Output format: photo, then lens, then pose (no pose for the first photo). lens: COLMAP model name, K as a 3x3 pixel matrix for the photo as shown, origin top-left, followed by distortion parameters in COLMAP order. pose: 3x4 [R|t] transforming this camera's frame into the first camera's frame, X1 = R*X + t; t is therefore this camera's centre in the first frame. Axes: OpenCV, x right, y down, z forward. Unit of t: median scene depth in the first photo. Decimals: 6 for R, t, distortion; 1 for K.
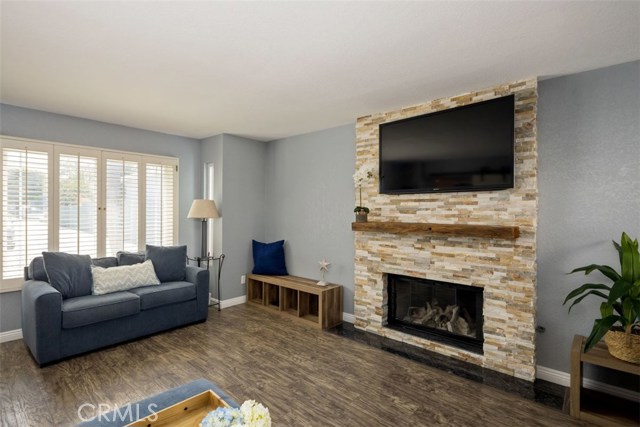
lens RADIAL K [[311.1, 0, 320.0], [0, 311.1, 213.5], [0, 0, 1]] dist [-0.000553, -0.000136]
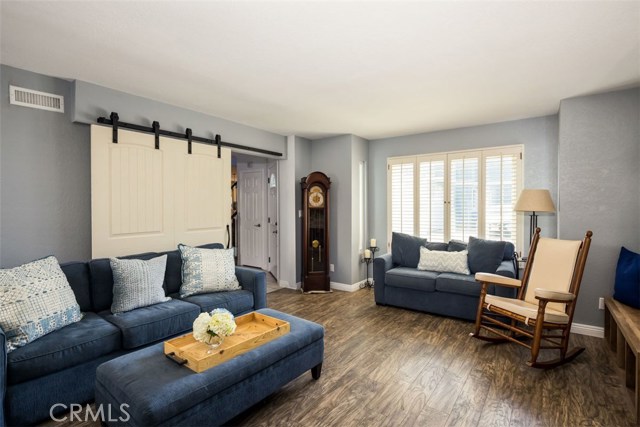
lens RADIAL K [[321.1, 0, 330.5], [0, 321.1, 213.0], [0, 0, 1]] dist [-0.000917, -0.000260]
pose [[0.110637, 0.013166, -0.993774, 0.561303], [-0.003631, 0.999911, 0.012843, 0.013238], [0.993854, 0.002188, 0.110675, 0.492836]]
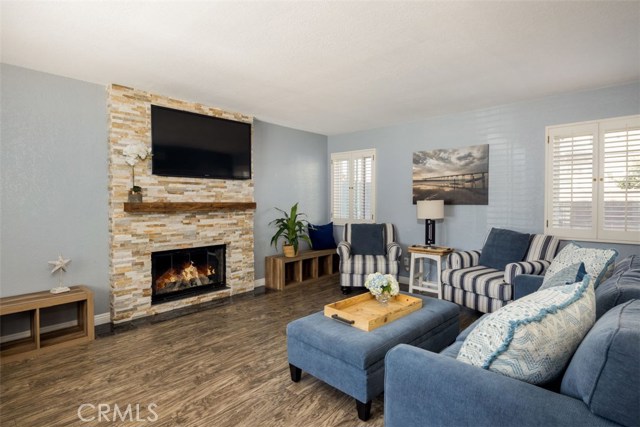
lens RADIAL K [[311.1, 0, 320.0], [0, 311.1, 213.5], [0, 0, 1]] dist [-0.000553, -0.000136]
pose [[0.028615, -0.044387, 0.998604, -0.874897], [0.011367, 0.998963, 0.044077, 0.027798], [-0.999526, 0.010090, 0.029090, 0.469331]]
